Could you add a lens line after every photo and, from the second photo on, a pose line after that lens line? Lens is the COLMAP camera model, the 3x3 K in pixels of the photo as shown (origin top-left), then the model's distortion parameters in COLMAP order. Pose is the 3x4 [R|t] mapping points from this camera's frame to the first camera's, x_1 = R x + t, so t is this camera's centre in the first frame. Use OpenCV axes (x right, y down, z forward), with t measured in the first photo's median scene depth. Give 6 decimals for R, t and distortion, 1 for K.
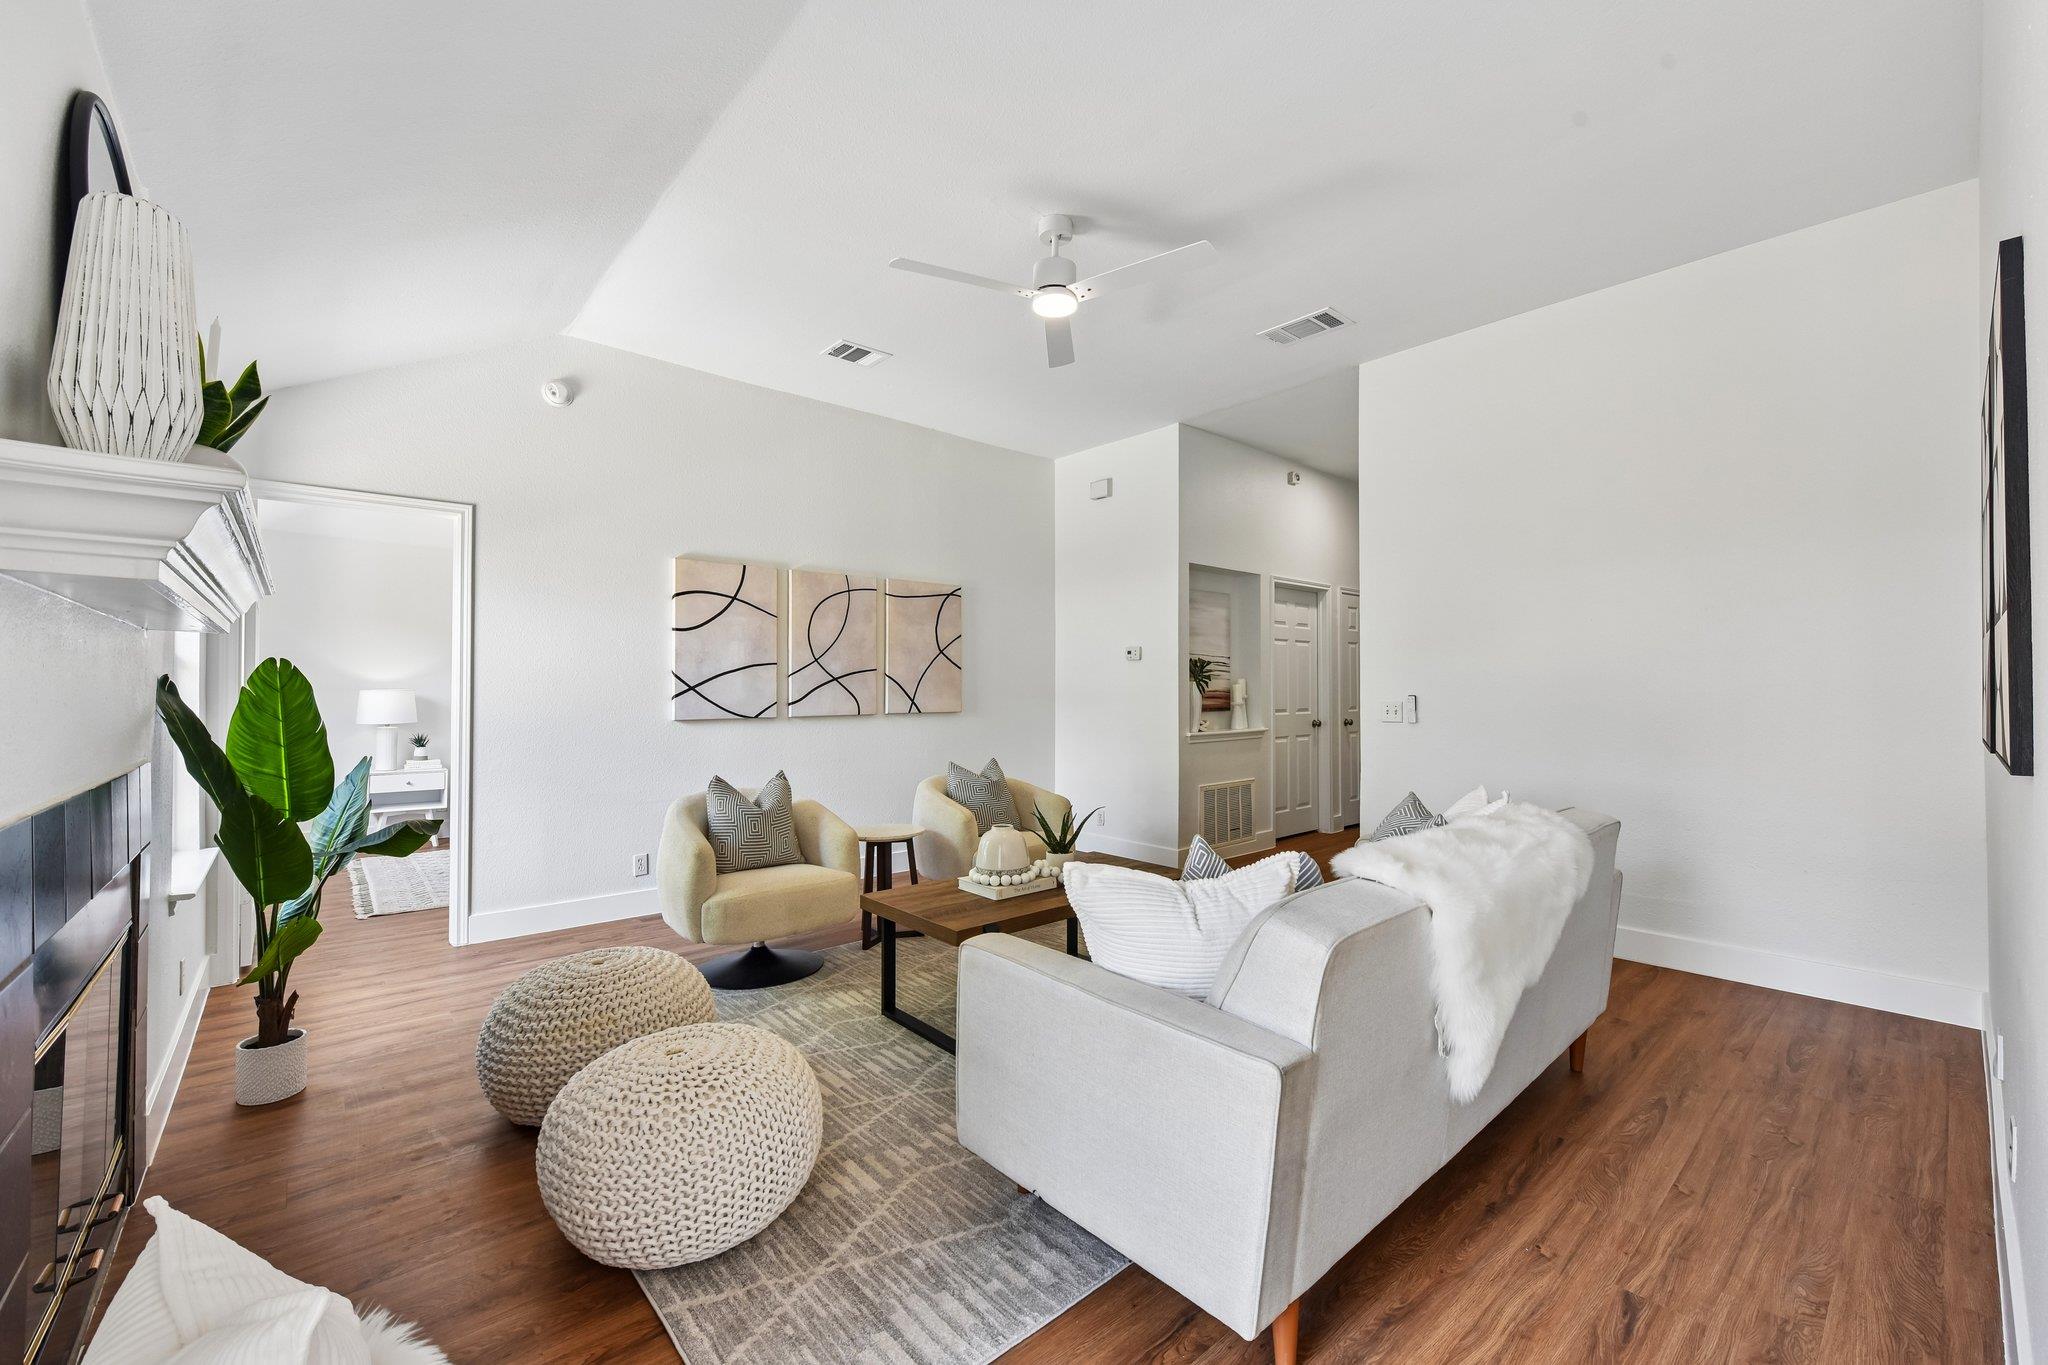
lens RADIAL K [[827.6, 0, 1019.8], [0, 827.6, 685.8], [0, 0, 1]] dist [-0.001749, -0.000092]
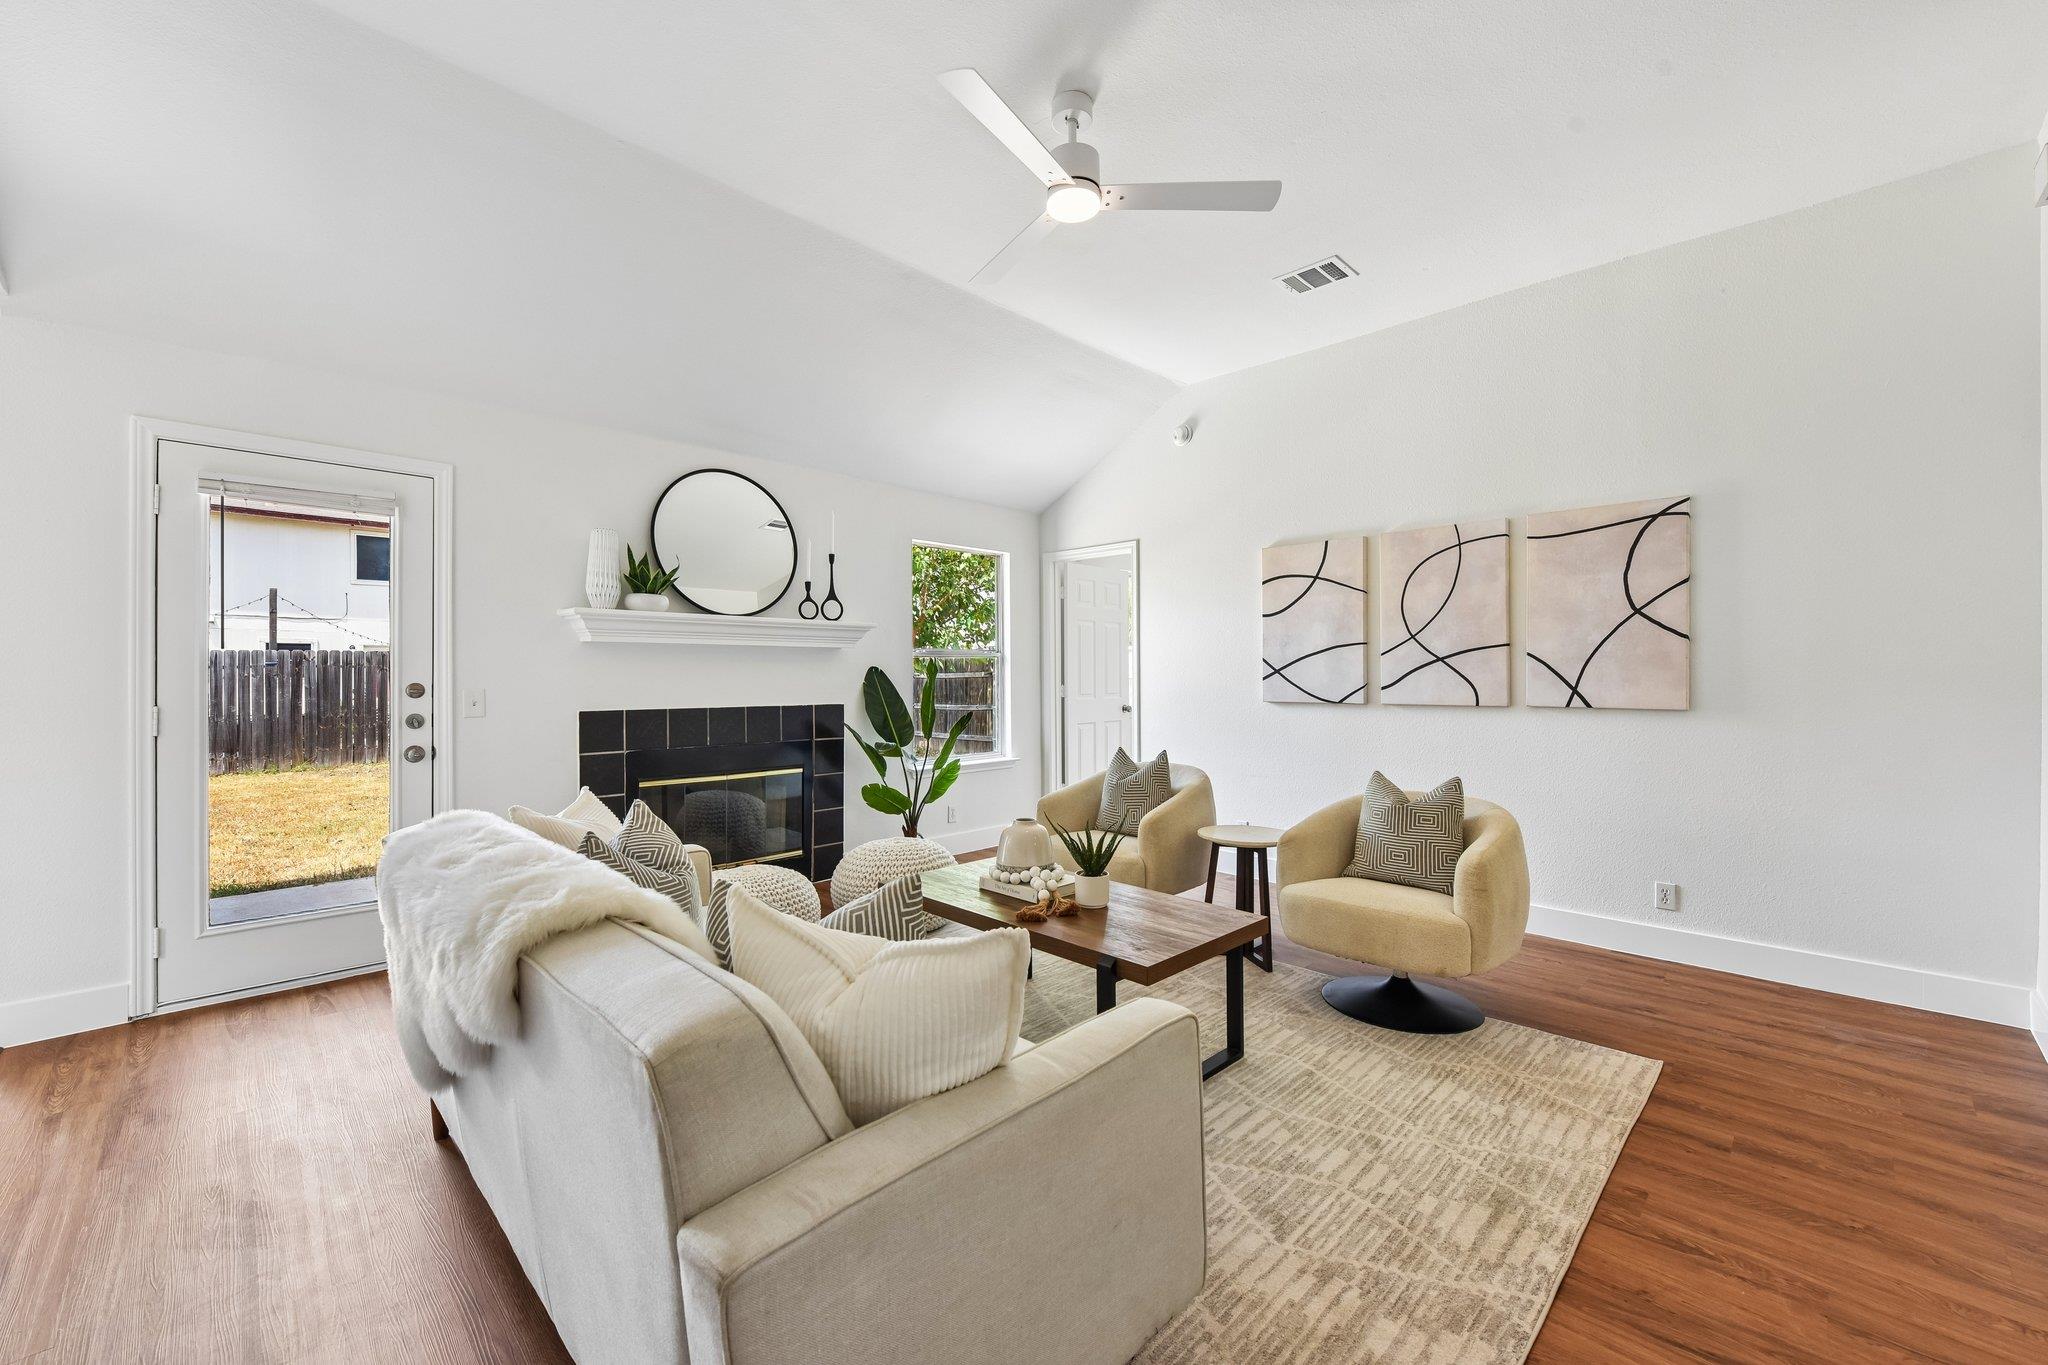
lens RADIAL K [[827.6, 0, 1019.2], [0, 827.6, 672.4], [0, 0, 1]] dist [-0.001749, -0.000092]
pose [[0.055296, -0.018624, -0.998296, 0.549719], [-0.014536, 0.999705, -0.019455, 0.026048], [0.998364, 0.015587, 0.055009, 0.562576]]
